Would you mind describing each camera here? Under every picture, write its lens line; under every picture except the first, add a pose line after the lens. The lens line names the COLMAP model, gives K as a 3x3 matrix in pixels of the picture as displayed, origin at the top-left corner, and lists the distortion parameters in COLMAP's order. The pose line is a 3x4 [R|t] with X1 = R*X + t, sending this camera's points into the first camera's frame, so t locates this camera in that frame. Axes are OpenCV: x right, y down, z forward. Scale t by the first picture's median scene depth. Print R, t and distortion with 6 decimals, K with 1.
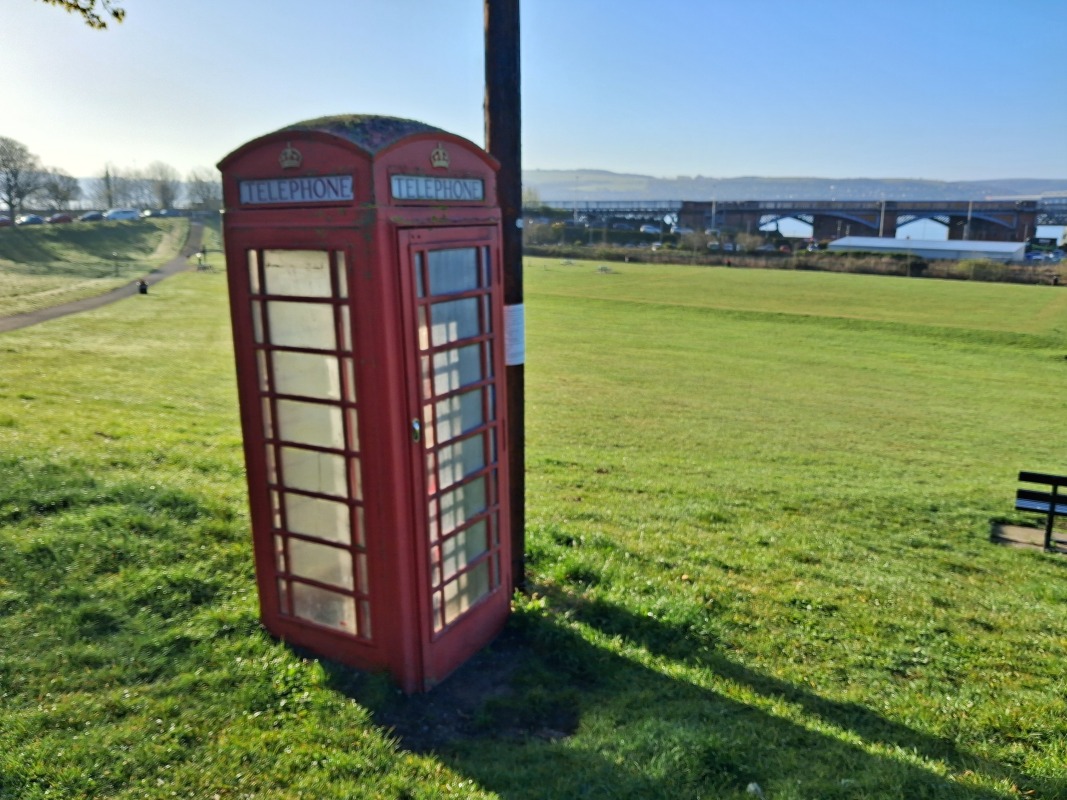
lens RADIAL K [[854.4, 0, 530.3], [0, 854.4, 417.0], [0, 0, 1]] dist [0.017089, -0.008894]
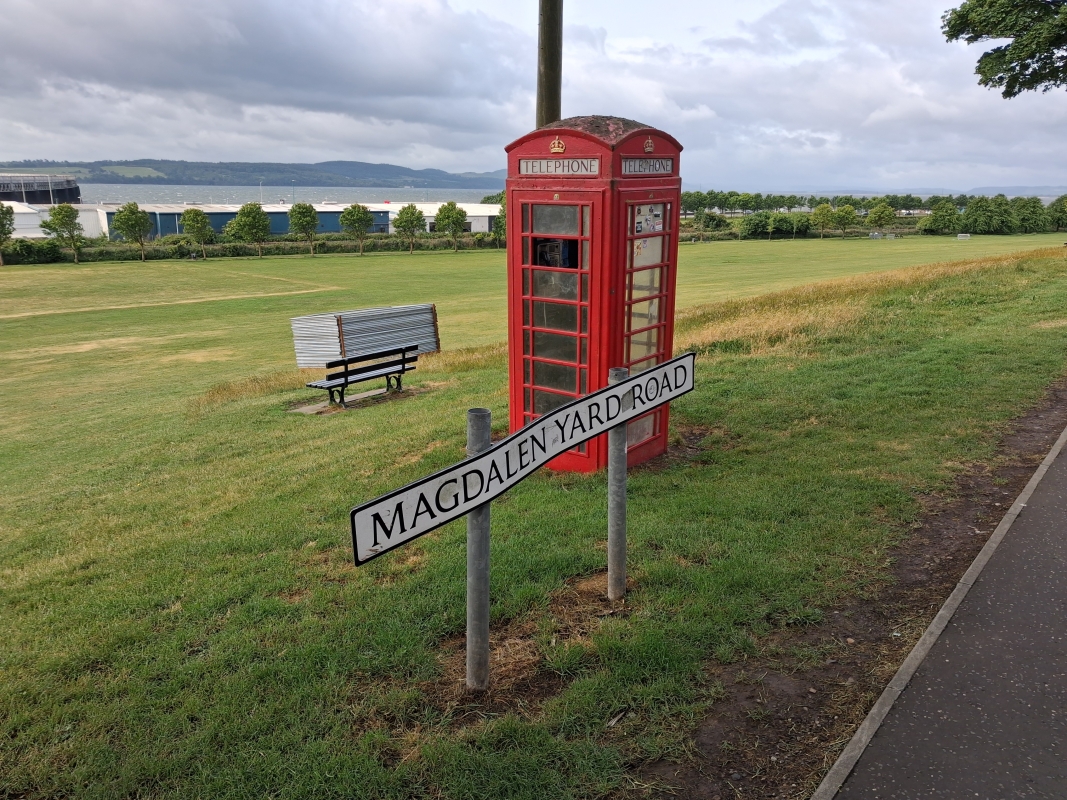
lens RADIAL K [[854.4, 0, 530.3], [0, 854.4, 417.0], [0, 0, 1]] dist [0.017089, -0.008894]
pose [[0.134276, -0.260585, 0.956068, -1.584994], [0.231874, 0.946283, 0.225352, -0.191295], [-0.963434, 0.191428, 0.187486, 0.805567]]
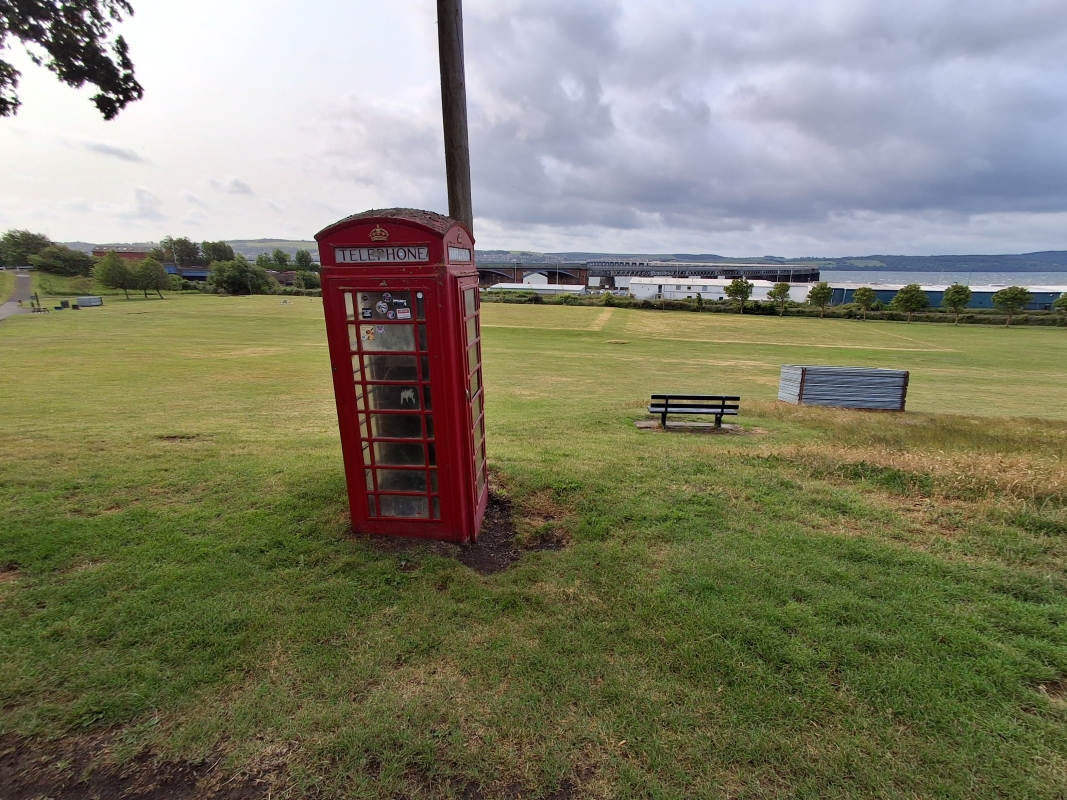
lens RADIAL K [[491.8, 0, 533.5], [0, 491.8, 400.0], [0, 0, 1]] dist [0.009059, 0.000394]
pose [[0.906522, -0.104595, 0.408995, -0.394524], [0.094619, 0.994513, 0.044616, -0.003391], [-0.411418, -0.001746, 0.911445, 0.020776]]
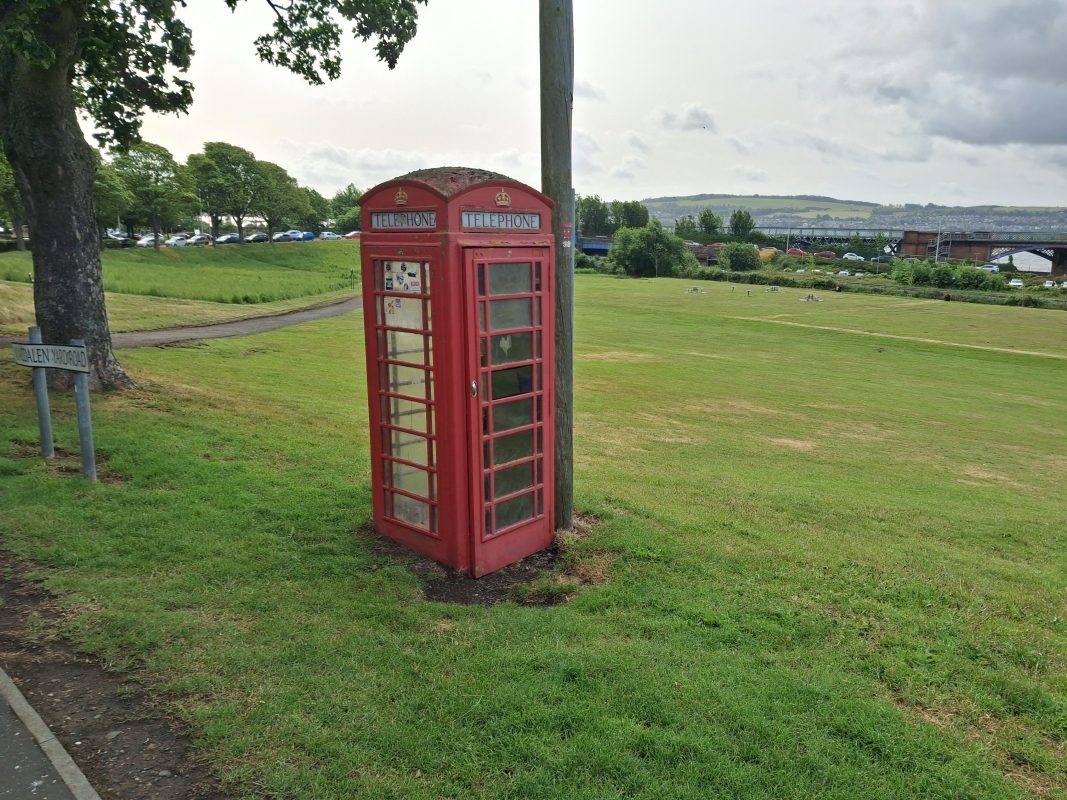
lens RADIAL K [[834.4, 0, 547.1], [0, 834.4, 427.7], [0, 0, 1]] dist [0.114406, -0.213806]
pose [[0.974724, 0.067821, -0.212869, 0.278328], [-0.070600, 0.997490, -0.005470, 0.075894], [0.211963, 0.020360, 0.977066, -0.332575]]
